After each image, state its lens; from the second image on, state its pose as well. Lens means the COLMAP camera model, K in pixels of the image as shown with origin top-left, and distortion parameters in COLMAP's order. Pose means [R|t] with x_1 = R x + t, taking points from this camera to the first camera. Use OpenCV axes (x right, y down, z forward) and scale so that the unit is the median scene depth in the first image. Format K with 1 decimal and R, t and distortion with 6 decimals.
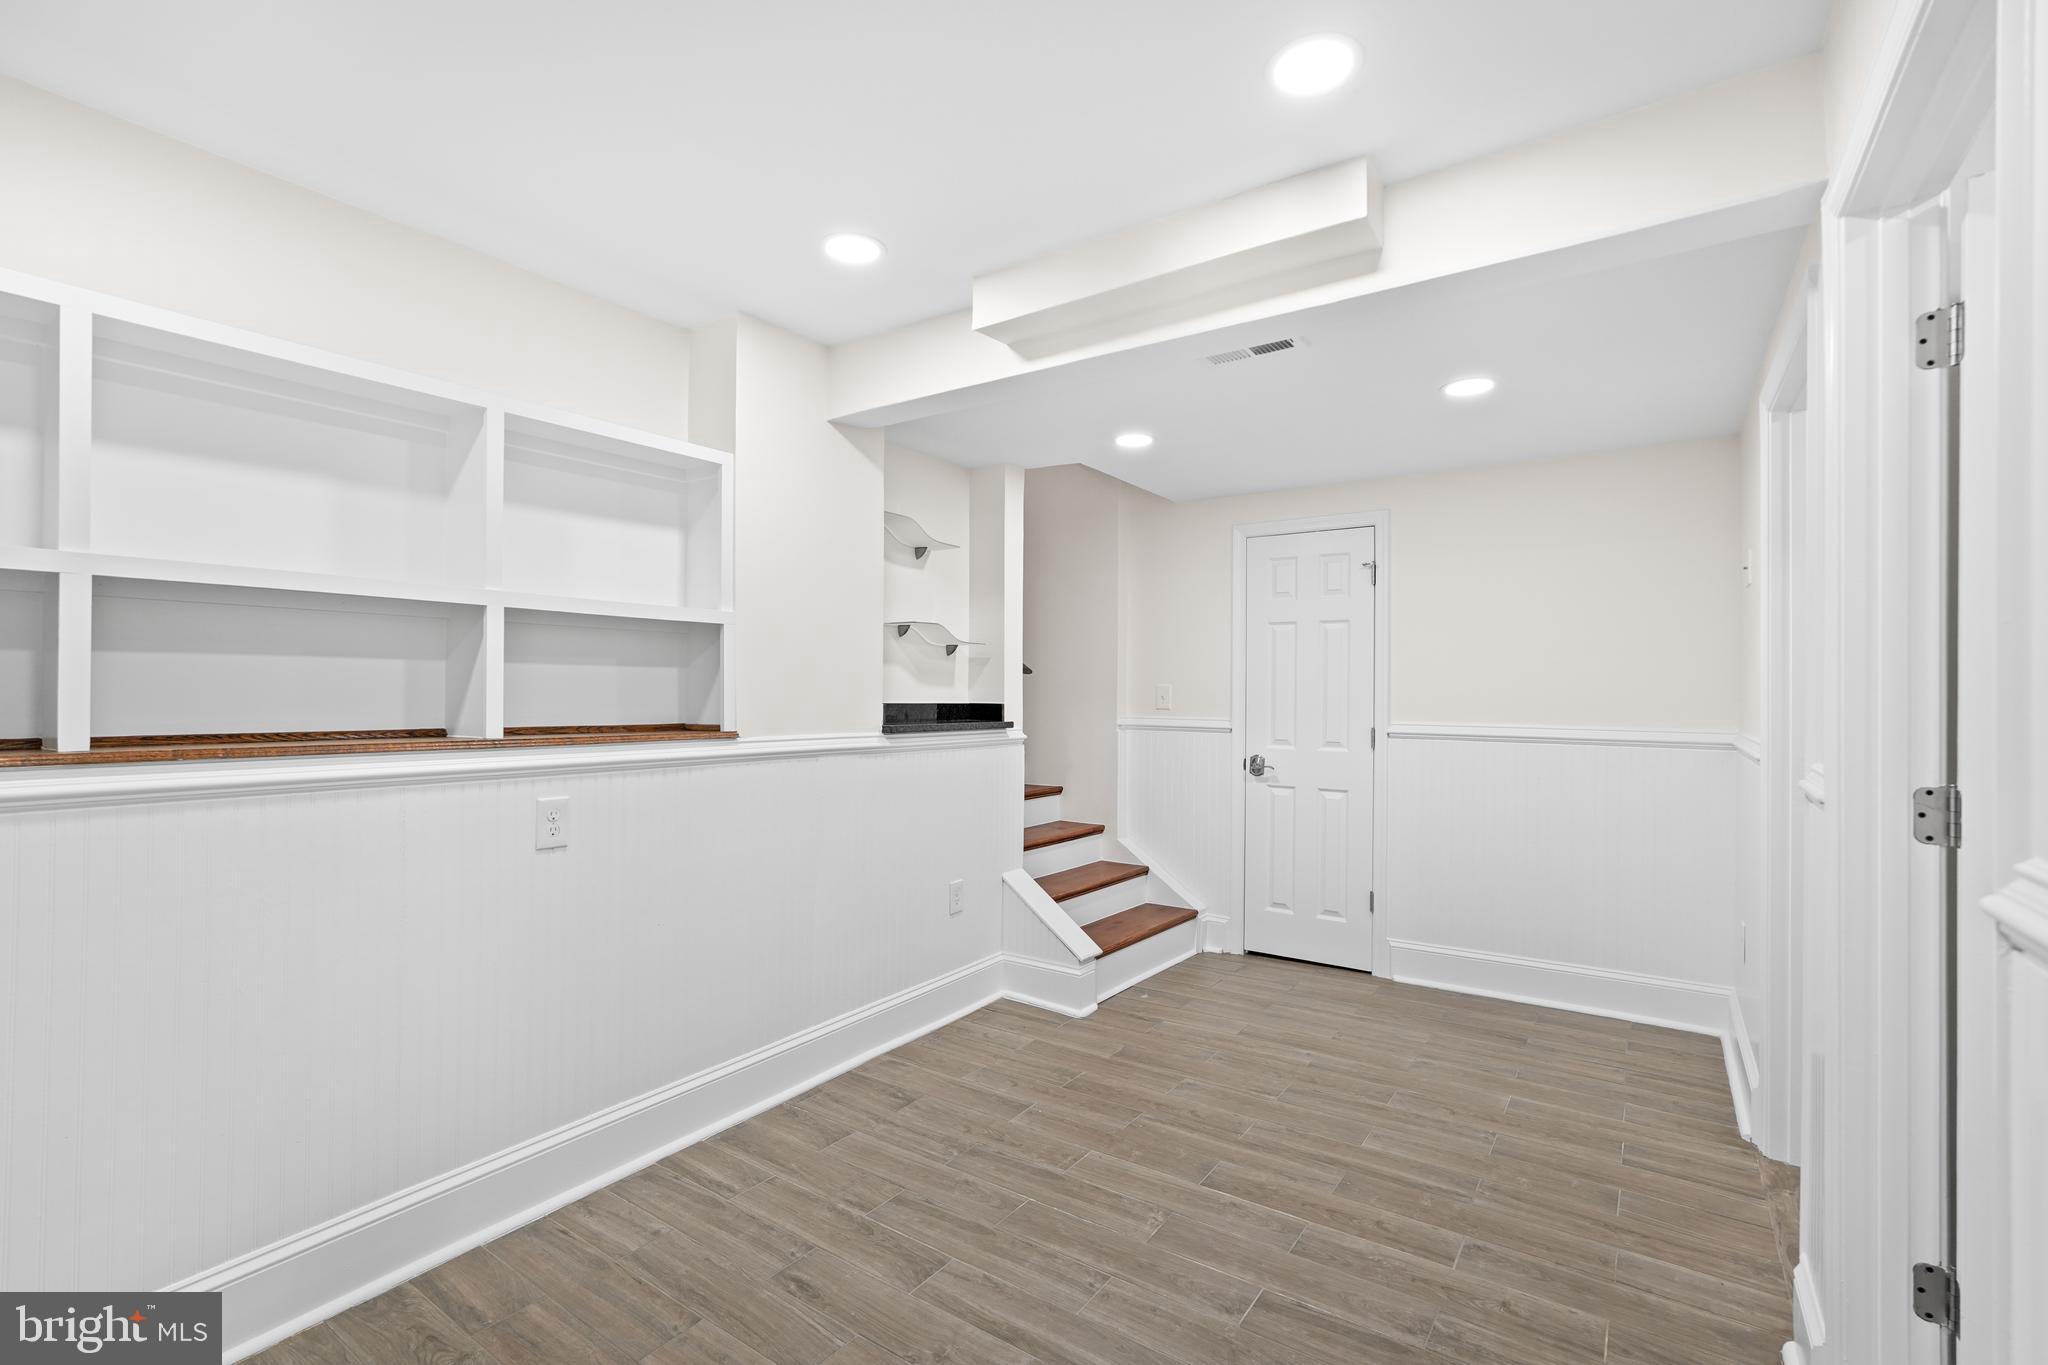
lens RADIAL K [[905.8, 0, 1034.5], [0, 905.8, 682.4], [0, 0, 1]] dist [0.000371, 0.000020]
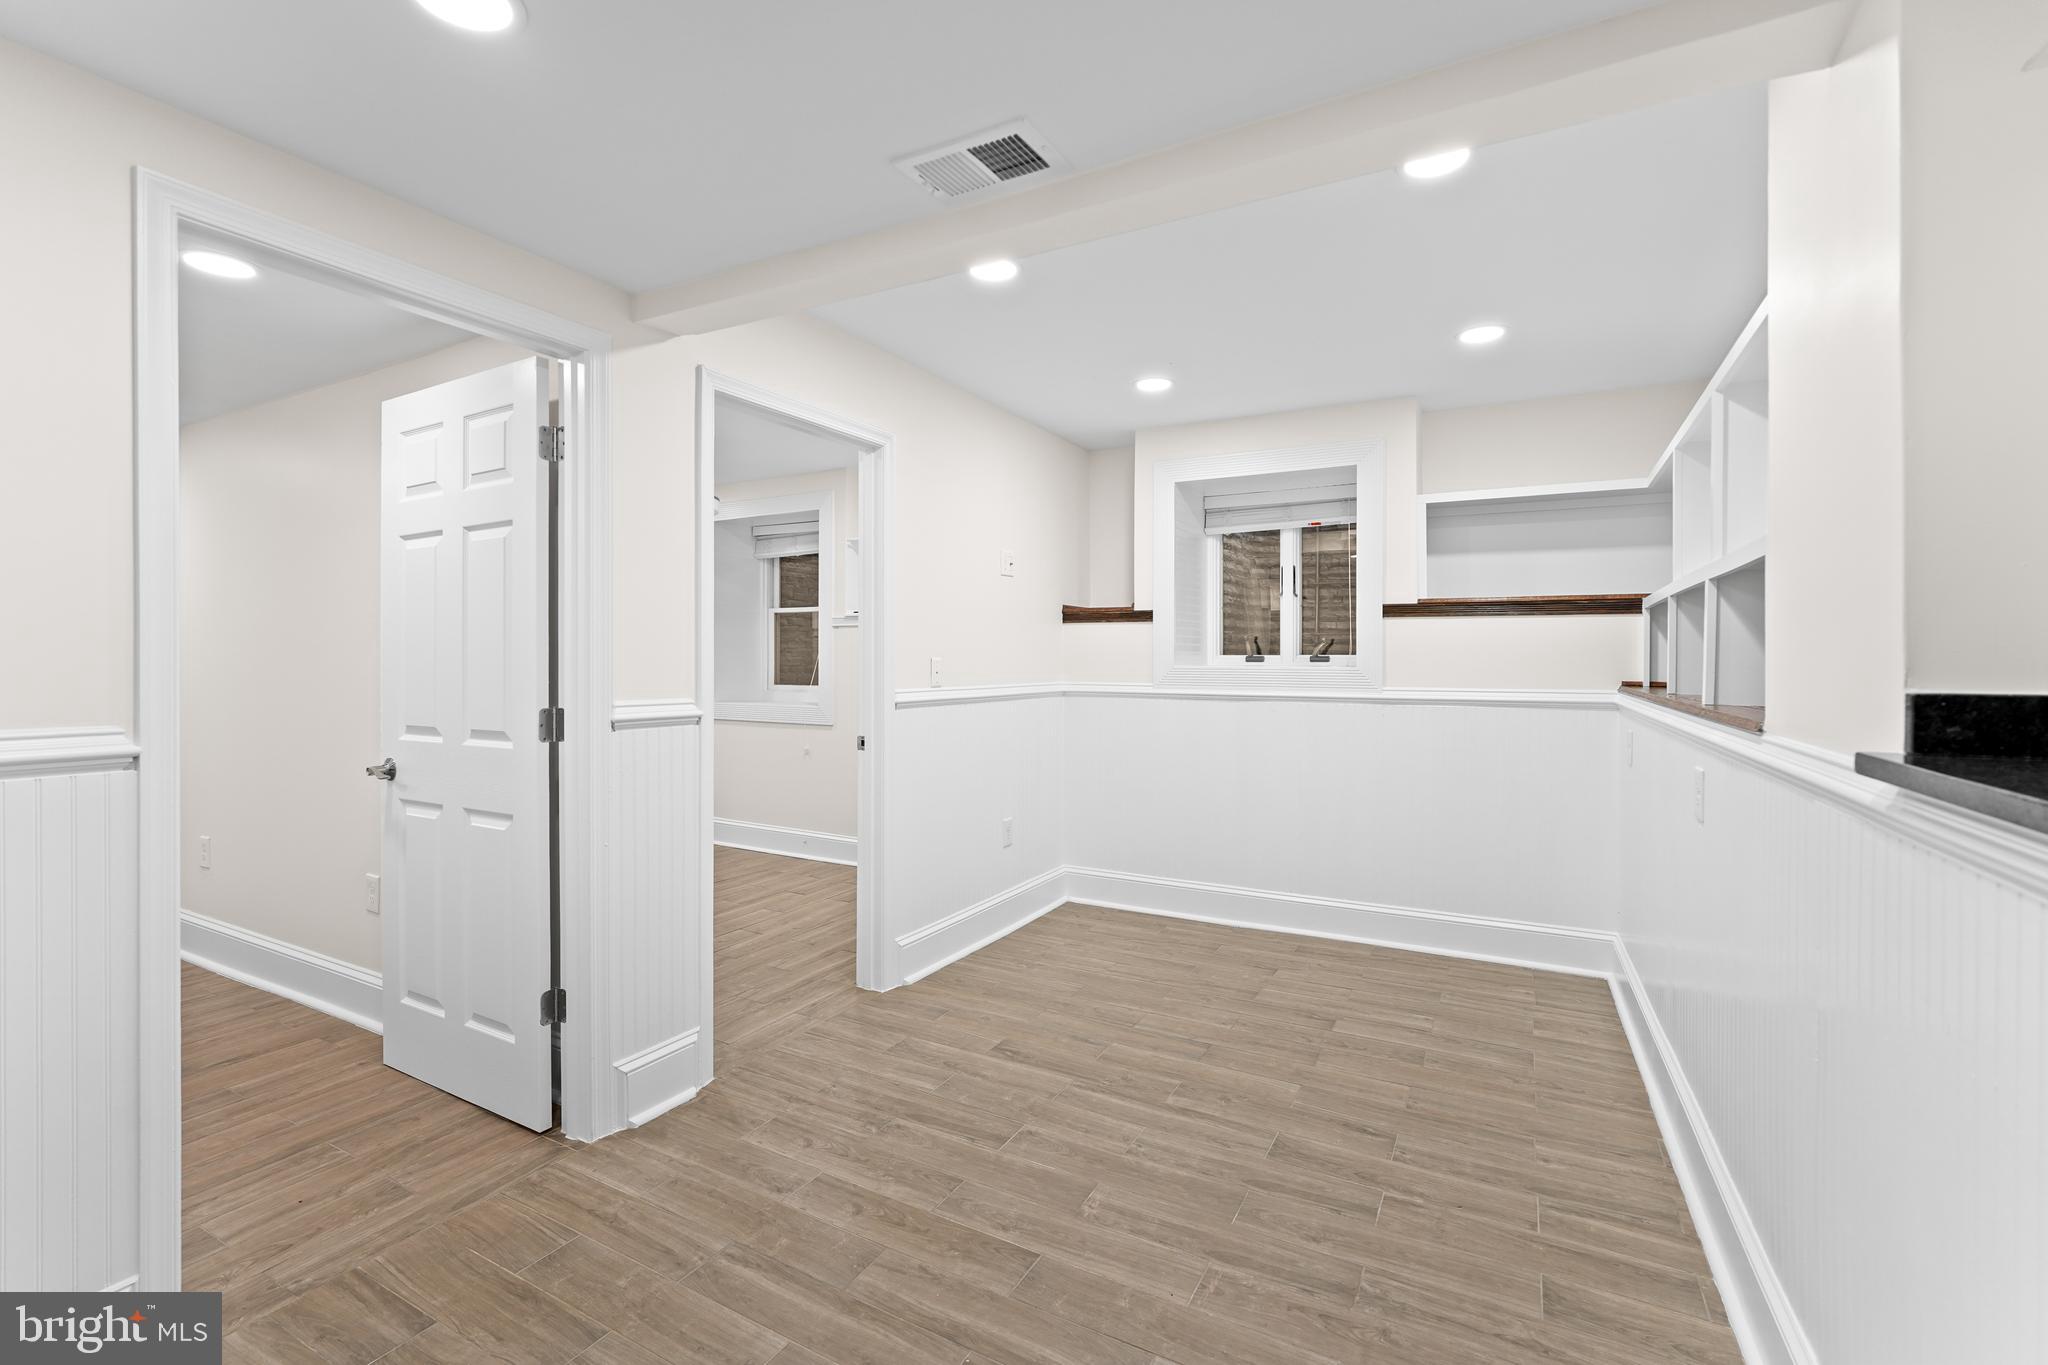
lens RADIAL K [[905.8, 0, 1011.3], [0, 905.8, 675.3], [0, 0, 1]] dist [0.000371, 0.000020]
pose [[-0.996337, -0.009416, -0.084989, 0.300062], [-0.010088, 0.999921, 0.007484, 0.024515], [0.084912, 0.008314, -0.996354, 1.917561]]
